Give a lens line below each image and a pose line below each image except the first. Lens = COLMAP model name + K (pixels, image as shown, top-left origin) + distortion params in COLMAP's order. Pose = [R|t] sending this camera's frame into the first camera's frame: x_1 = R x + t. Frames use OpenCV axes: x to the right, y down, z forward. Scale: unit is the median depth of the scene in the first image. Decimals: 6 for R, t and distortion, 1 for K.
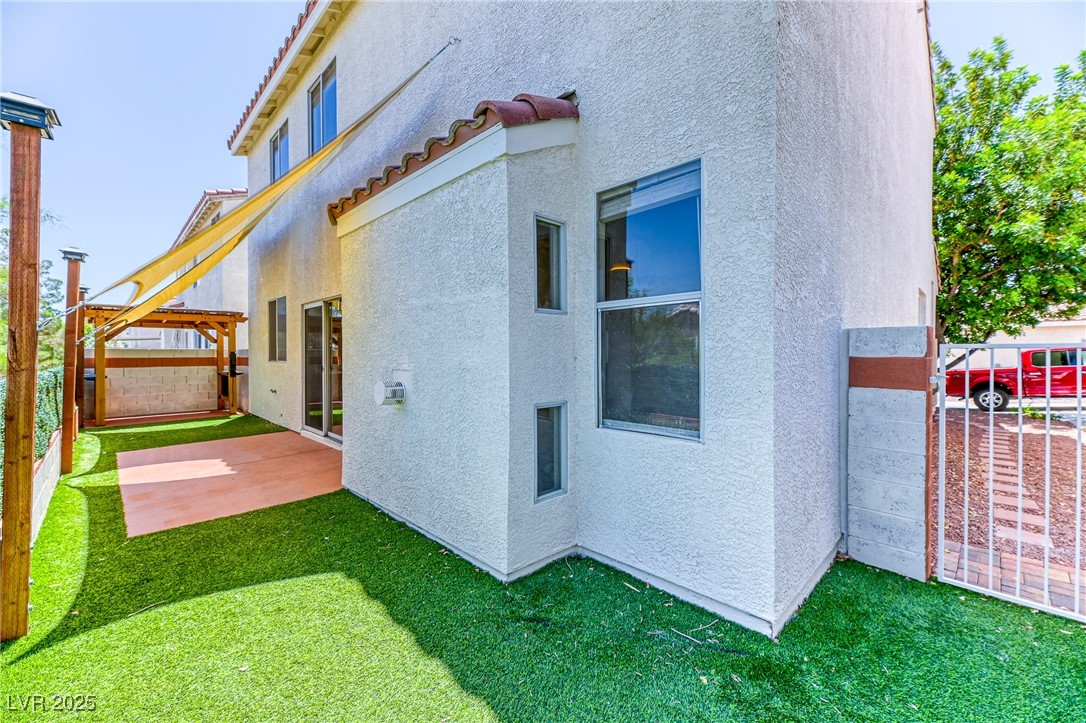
lens RADIAL K [[432.9, 0, 539.1], [0, 432.9, 360.2], [0, 0, 1]] dist [0.001863, 0.000091]
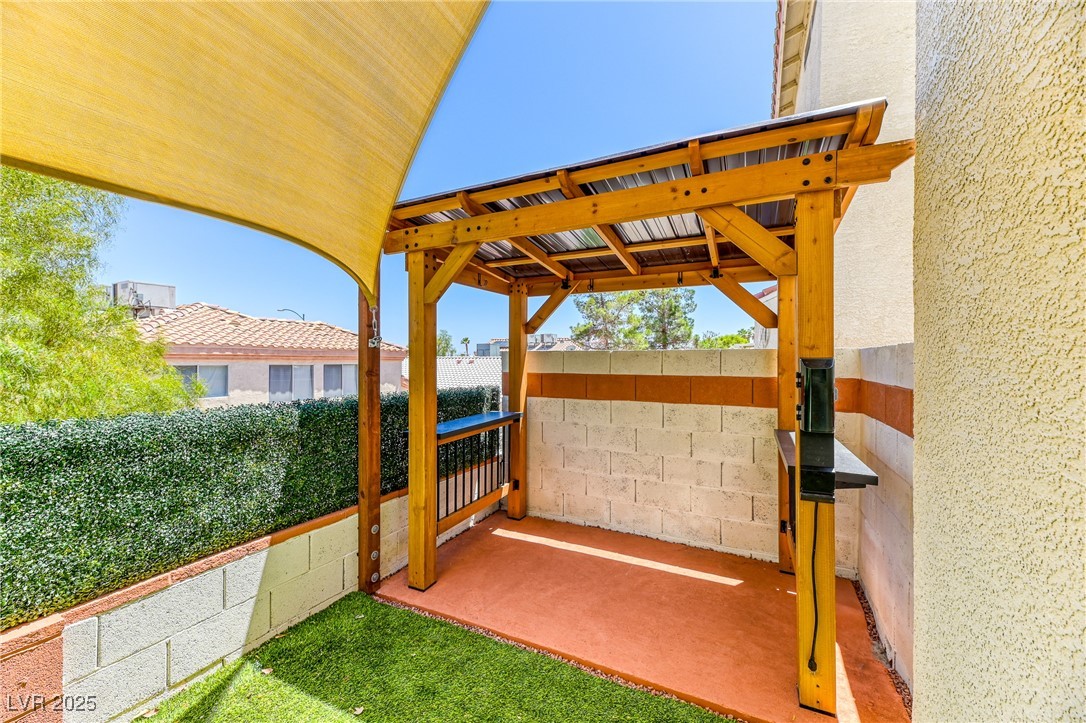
lens RADIAL K [[432.9, 0, 539.1], [0, 432.9, 360.2], [0, 0, 1]] dist [0.001863, 0.000091]
pose [[0.308386, 0.001067, -0.951261, -0.593261], [-0.013099, 0.999909, -0.003125, -0.016999], [0.951171, 0.013424, 0.308372, 0.866027]]
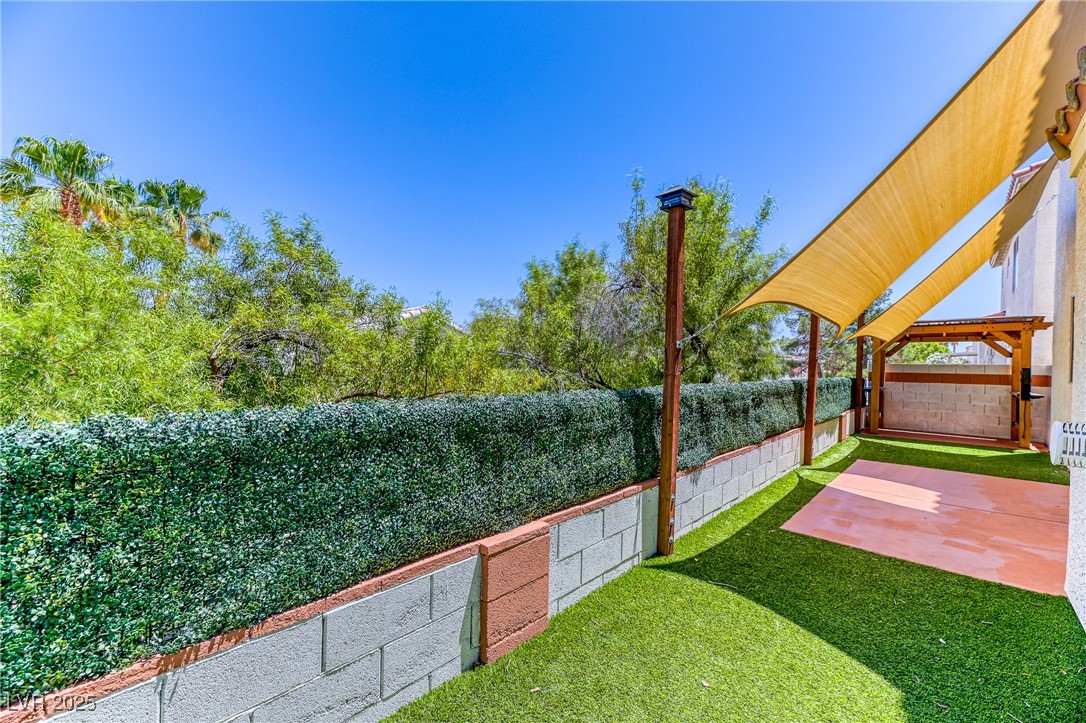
lens RADIAL K [[432.9, 0, 539.1], [0, 432.9, 360.2], [0, 0, 1]] dist [0.001863, 0.000091]
pose [[0.015591, -0.004191, -0.999870, 0.059206], [-0.034545, 0.999392, -0.004728, 0.000111], [0.999282, 0.034615, 0.015436, 0.118965]]
